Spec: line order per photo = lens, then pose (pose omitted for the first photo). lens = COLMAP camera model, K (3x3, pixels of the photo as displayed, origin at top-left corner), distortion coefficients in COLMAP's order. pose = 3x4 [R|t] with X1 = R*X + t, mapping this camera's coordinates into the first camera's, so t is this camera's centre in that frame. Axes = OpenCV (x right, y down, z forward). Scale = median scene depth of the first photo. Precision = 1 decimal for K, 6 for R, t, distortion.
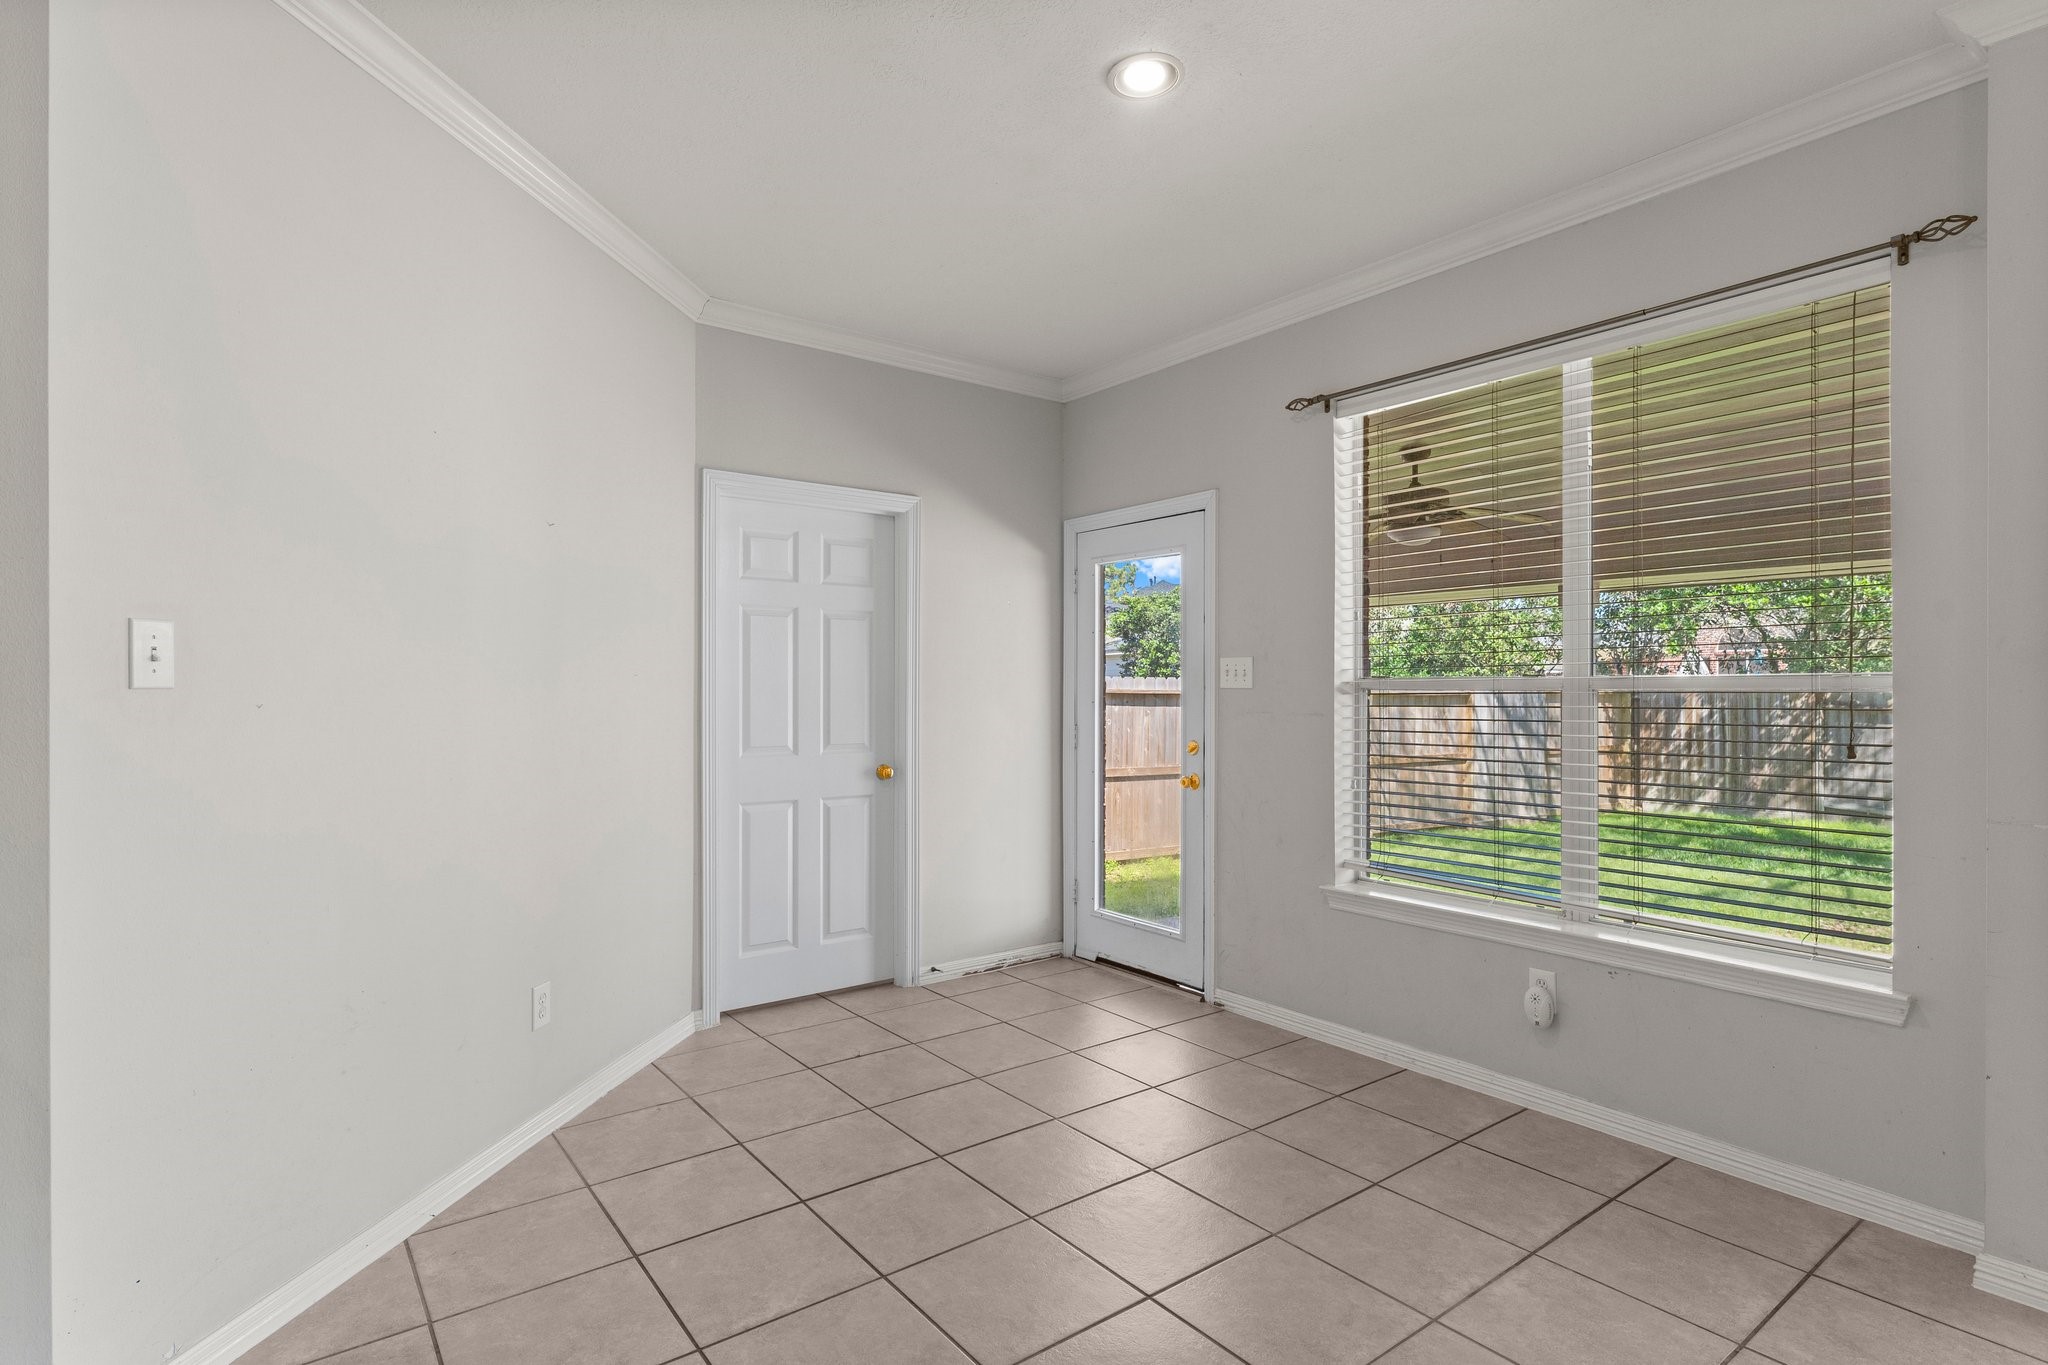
lens RADIAL K [[1026.9, 0, 1021.0], [0, 1026.9, 688.0], [0, 0, 1]] dist [-0.001742, -0.000520]
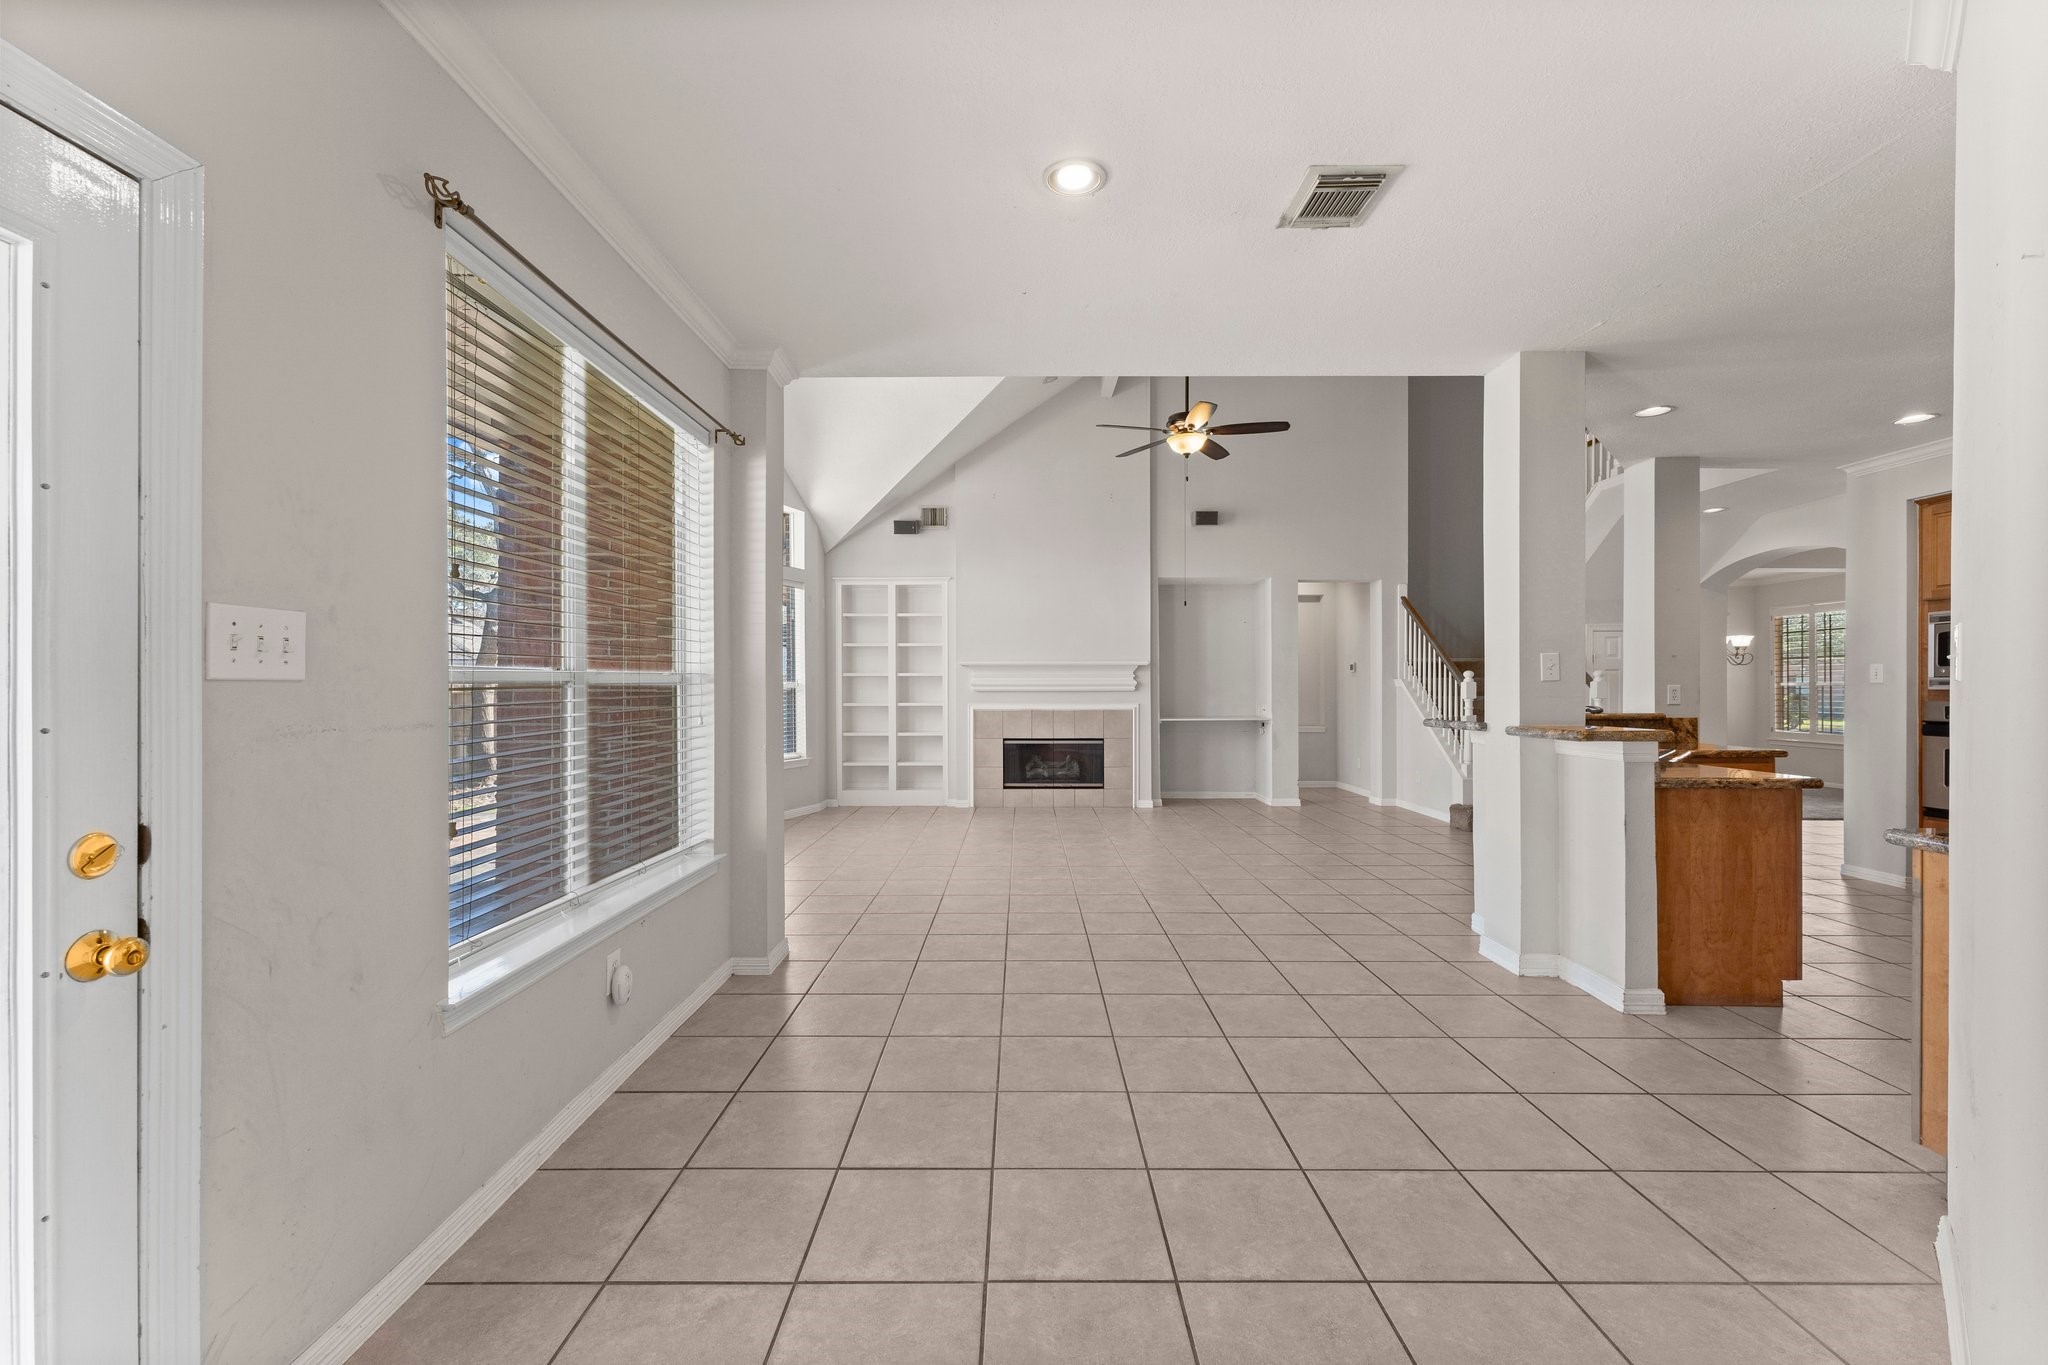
lens RADIAL K [[822.8, 0, 1021.7], [0, 822.8, 687.2], [0, 0, 1]] dist [0.002437, -0.000366]
pose [[-0.797439, -0.002539, 0.603394, -0.248147], [0.000319, 0.999989, 0.004631, 0.001506], [-0.603400, 0.003885, -0.797429, 1.076553]]
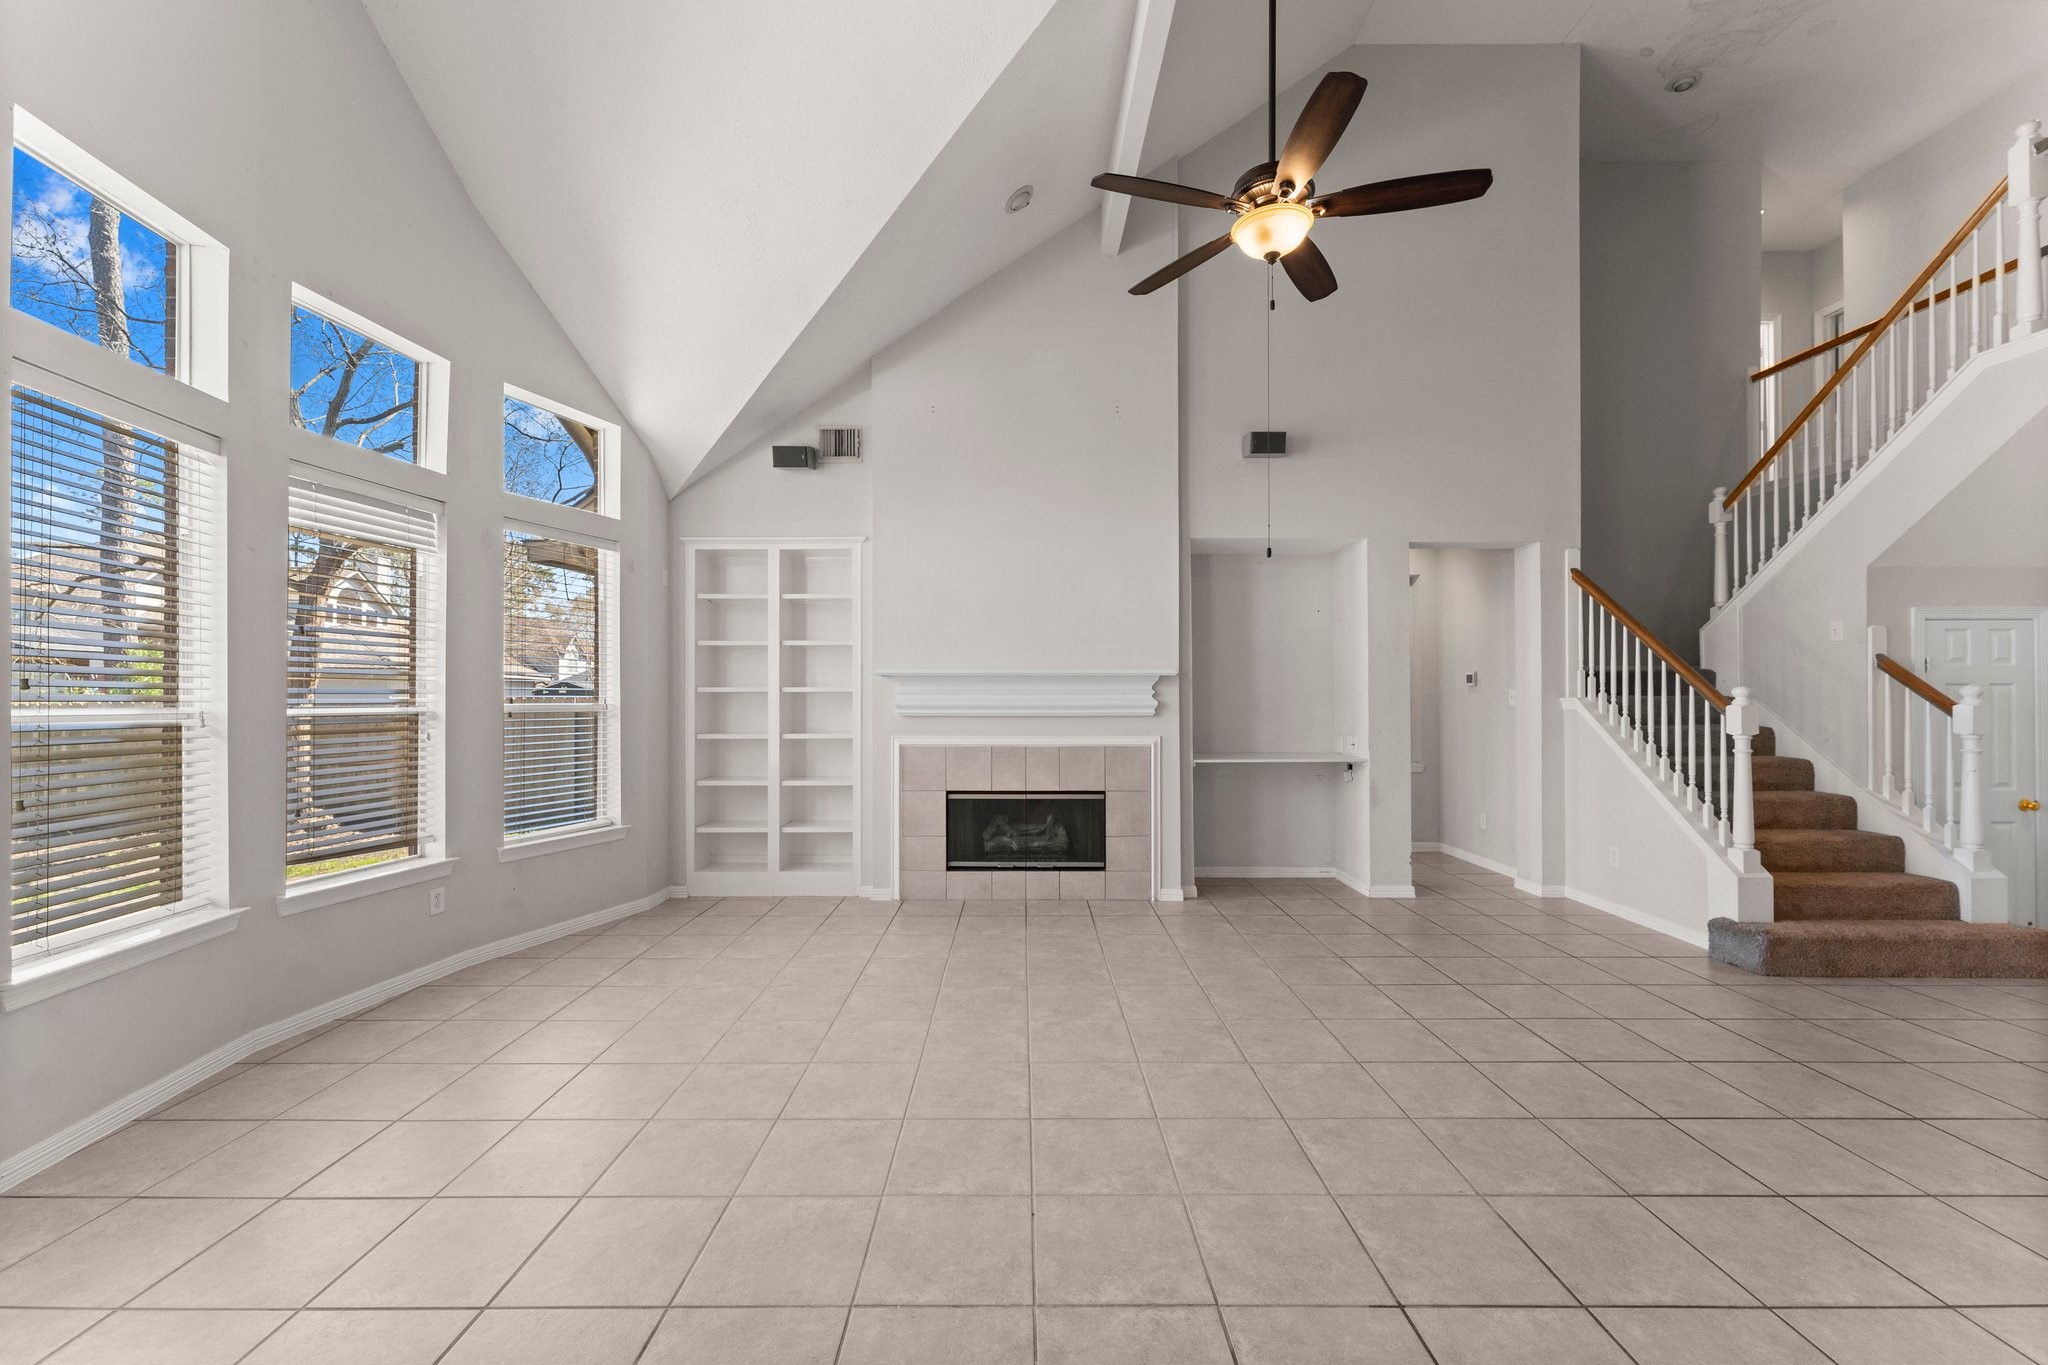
lens RADIAL K [[822.8, 0, 1021.7], [0, 822.8, 687.2], [0, 0, 1]] dist [0.002437, -0.000366]
pose [[-0.797942, 0.003990, 0.602722, 0.160697], [-0.000576, 0.999973, -0.007383, -0.015809], [-0.602734, -0.006238, -0.797917, 0.414222]]
